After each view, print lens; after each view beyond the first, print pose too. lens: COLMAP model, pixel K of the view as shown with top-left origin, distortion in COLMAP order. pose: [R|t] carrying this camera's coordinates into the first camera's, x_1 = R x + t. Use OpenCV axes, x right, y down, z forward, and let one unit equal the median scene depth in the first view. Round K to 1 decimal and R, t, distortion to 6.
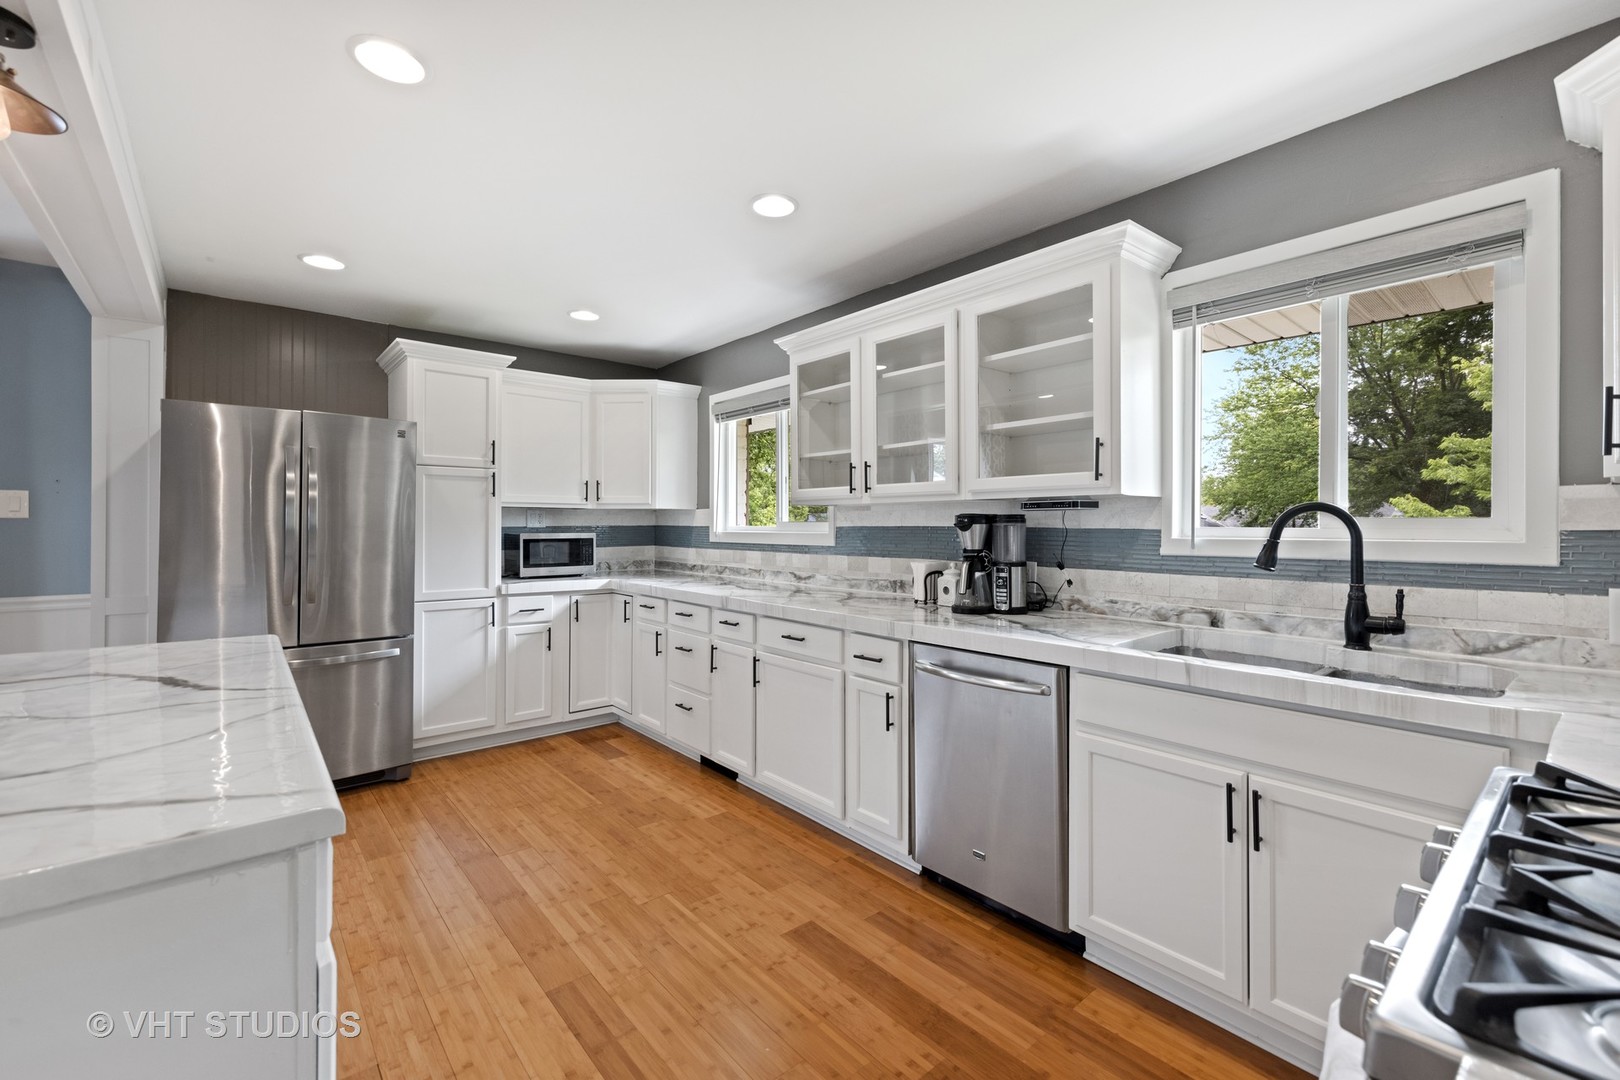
lens RADIAL K [[681.1, 0, 812.2], [0, 681.1, 524.1], [0, 0, 1]] dist [0.003092, 0.000134]
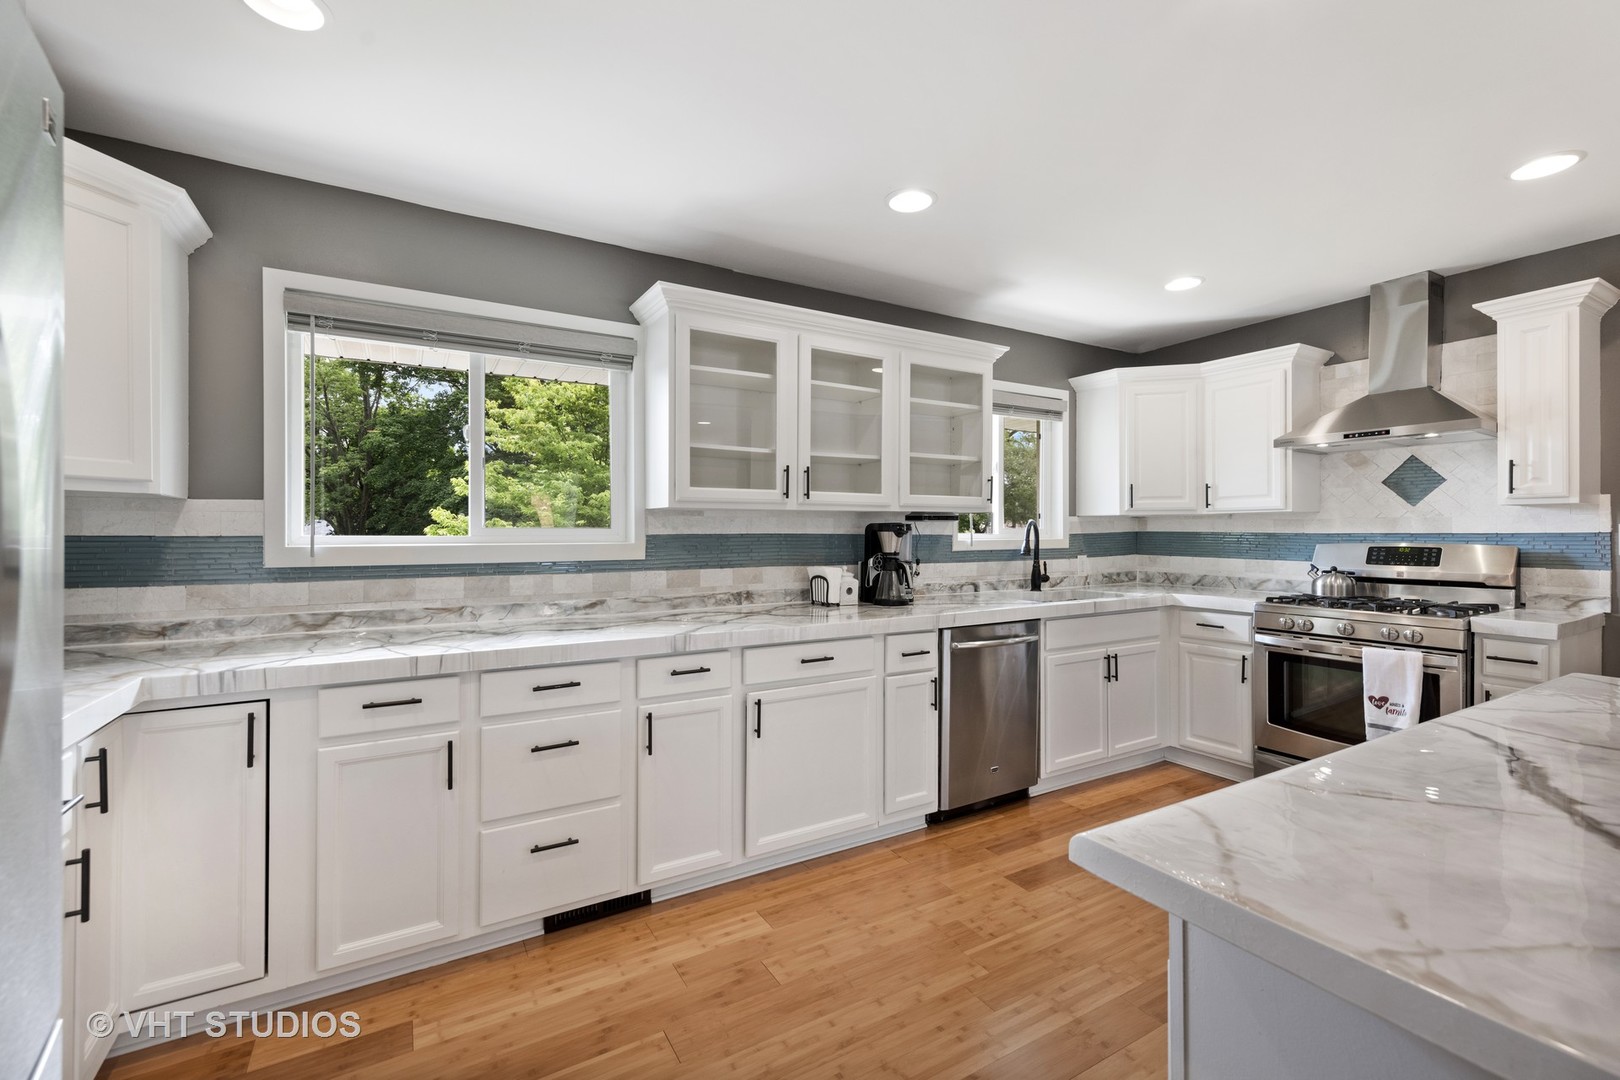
lens RADIAL K [[703.5, 0, 813.4], [0, 703.5, 531.2], [0, 0, 1]] dist [0.001977, 0.000044]
pose [[0.166921, -0.001313, 0.985969, -0.932413], [-0.000727, 0.999999, 0.001455, -0.002101], [-0.985970, -0.000960, 0.166920, 0.851702]]
